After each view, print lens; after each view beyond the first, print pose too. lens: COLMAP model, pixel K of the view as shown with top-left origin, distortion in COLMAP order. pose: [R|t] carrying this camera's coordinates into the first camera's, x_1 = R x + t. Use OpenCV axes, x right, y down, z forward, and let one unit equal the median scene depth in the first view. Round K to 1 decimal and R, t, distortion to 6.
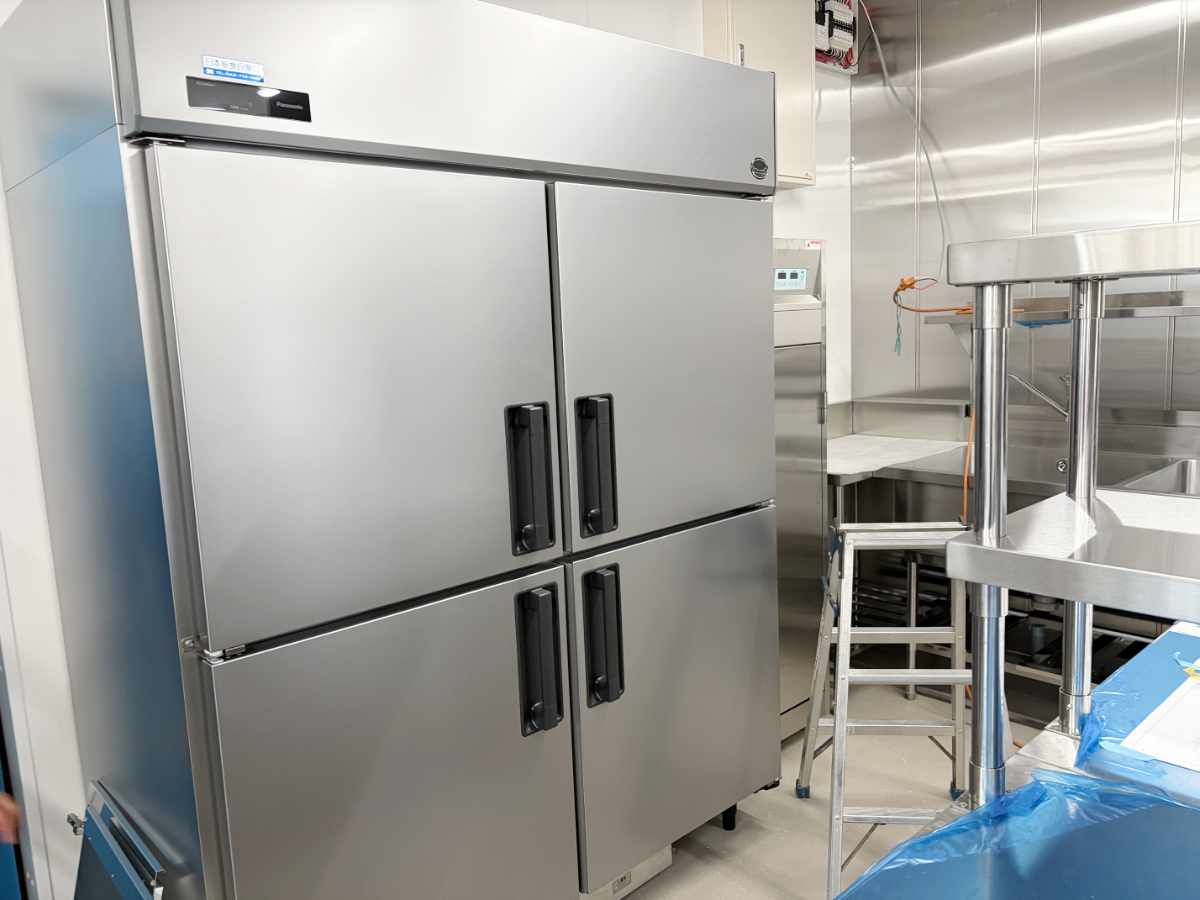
lens RADIAL K [[911.8, 0, 601.6], [0, 911.8, 444.7], [0, 0, 1]] dist [0.039662, -0.005011]
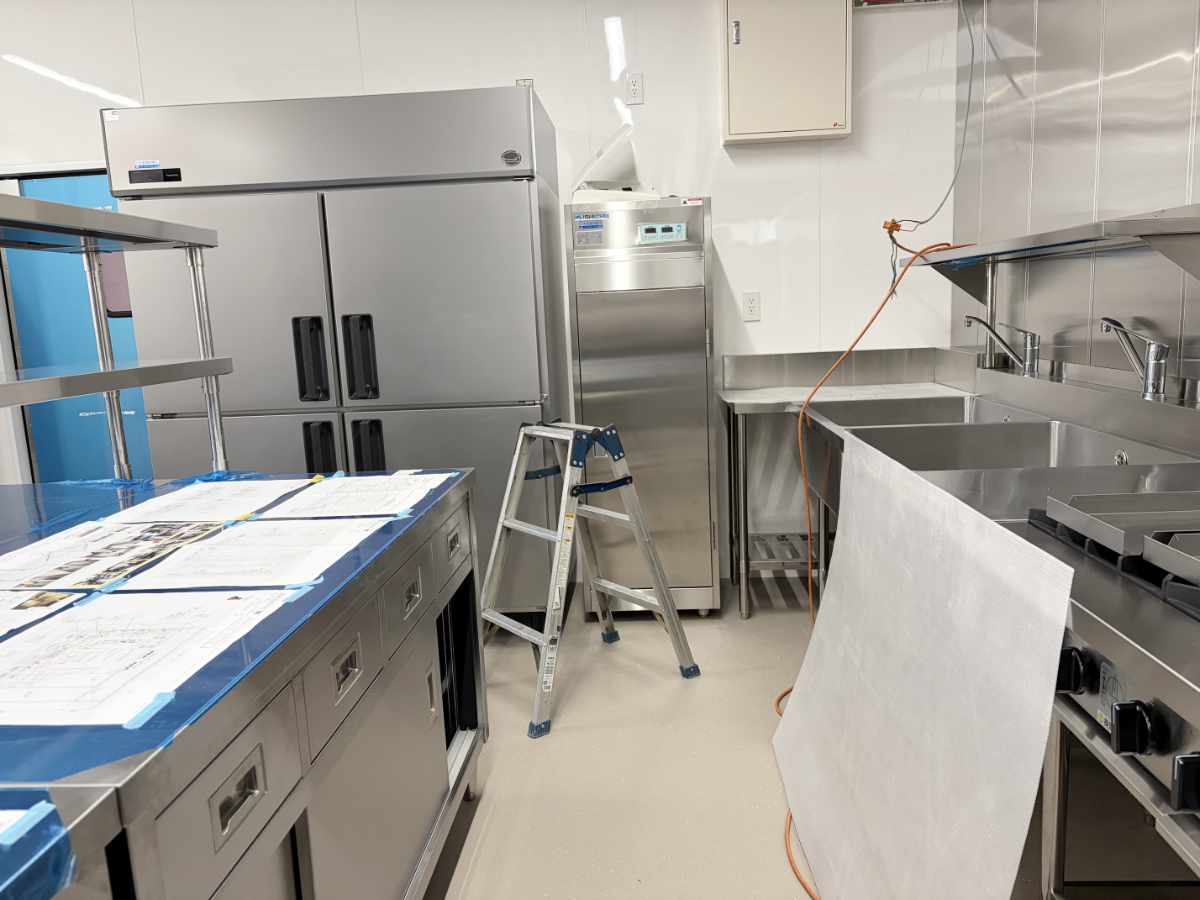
lens RADIAL K [[911.8, 0, 597.3], [0, 911.8, 454.2], [0, 0, 1]] dist [0.039662, -0.005011]
pose [[0.685906, 0.122029, -0.717385, 1.542202], [-0.083978, 0.992526, 0.088539, 0.015124], [0.722828, -0.000485, 0.691028, 0.146921]]
